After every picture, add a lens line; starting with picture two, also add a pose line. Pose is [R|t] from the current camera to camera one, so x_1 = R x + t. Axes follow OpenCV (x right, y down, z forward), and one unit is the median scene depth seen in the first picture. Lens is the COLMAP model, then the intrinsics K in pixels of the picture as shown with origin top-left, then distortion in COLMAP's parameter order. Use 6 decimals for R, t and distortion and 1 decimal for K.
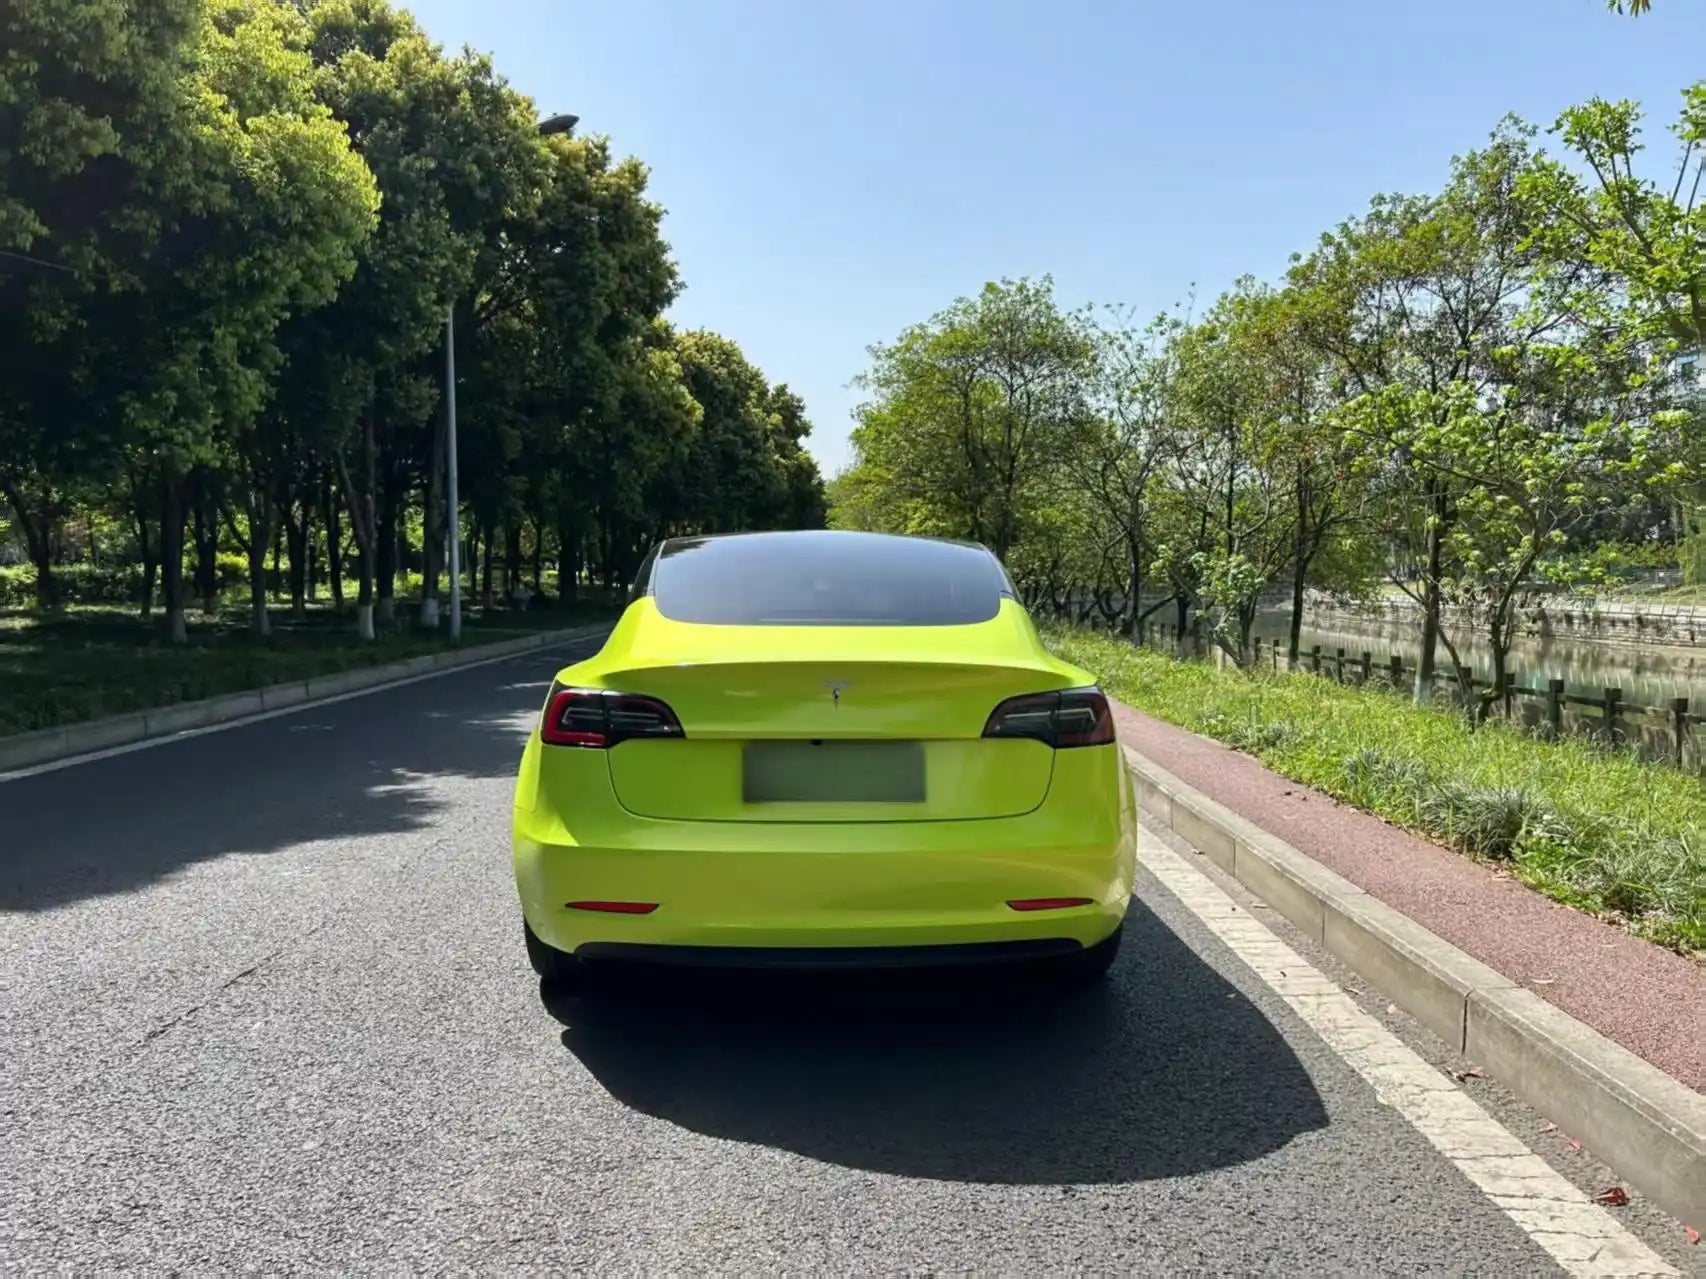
lens RADIAL K [[1295.0, 0, 859.0], [0, 1295.0, 654.1], [0, 0, 1]] dist [0.039469, -0.042191]
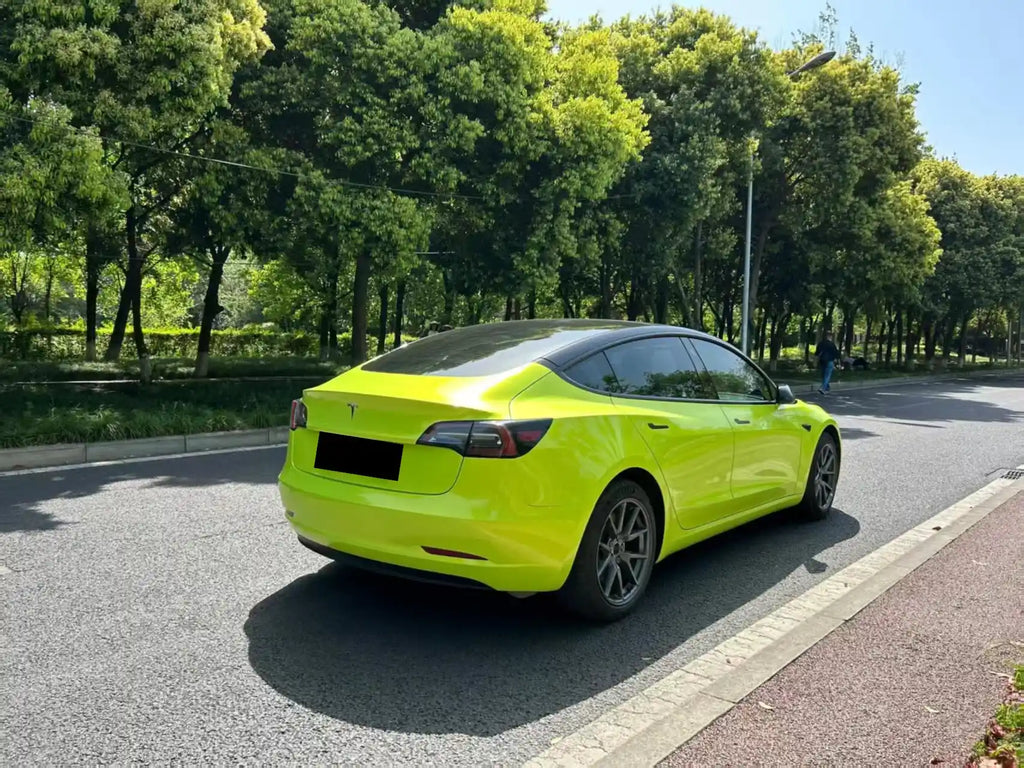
lens RADIAL K [[777.3, 0, 518.2], [0, 777.3, 392.9], [0, 0, 1]] dist [0.039469, -0.042191]
pose [[0.742132, 0.058465, -0.667699, 0.206120], [-0.058171, 0.998048, 0.022735, -0.007768], [0.667725, 0.021969, 0.744084, 0.083705]]
